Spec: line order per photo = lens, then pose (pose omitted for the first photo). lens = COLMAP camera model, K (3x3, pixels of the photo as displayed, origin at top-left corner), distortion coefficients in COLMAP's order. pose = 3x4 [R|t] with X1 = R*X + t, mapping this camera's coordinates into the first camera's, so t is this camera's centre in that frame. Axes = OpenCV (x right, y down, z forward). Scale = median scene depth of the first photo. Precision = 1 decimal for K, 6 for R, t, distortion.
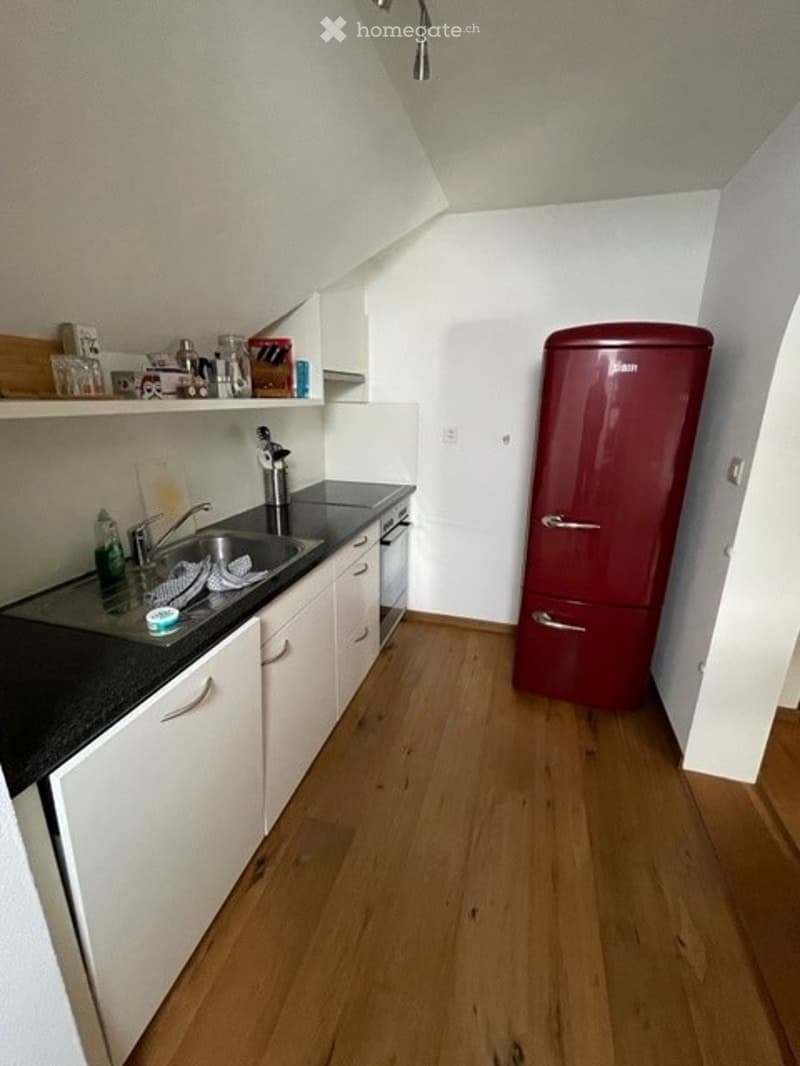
lens RADIAL K [[470.2, 0, 400.0], [0, 470.2, 533.0], [0, 0, 1]] dist [0.000609, 0.000054]
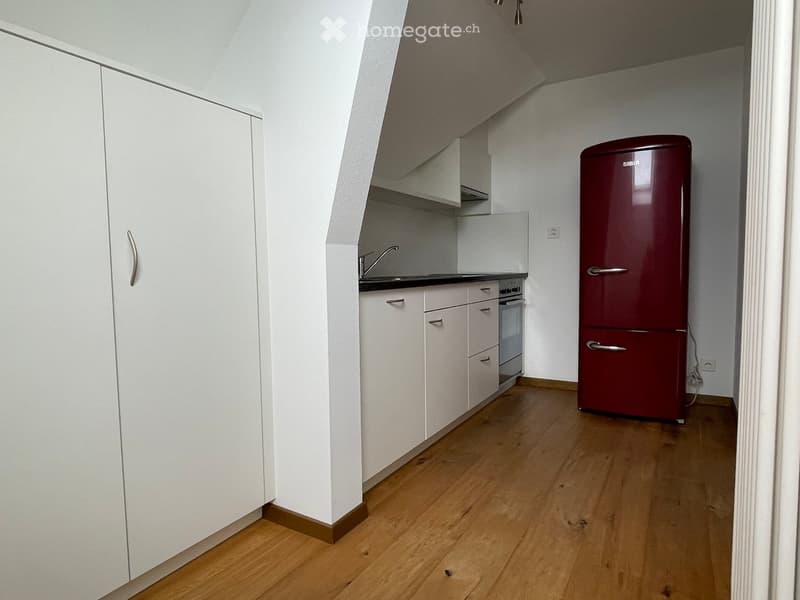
lens RADIAL K [[495.2, 0, 400.0], [0, 495.2, 300.0], [0, 0, 1]] dist [-0.005066, -0.001248]
pose [[0.970734, -0.010160, -0.239943, 0.022047], [-0.042953, 0.975650, -0.215087, 0.332804], [0.236285, 0.219099, 0.946660, -0.429196]]
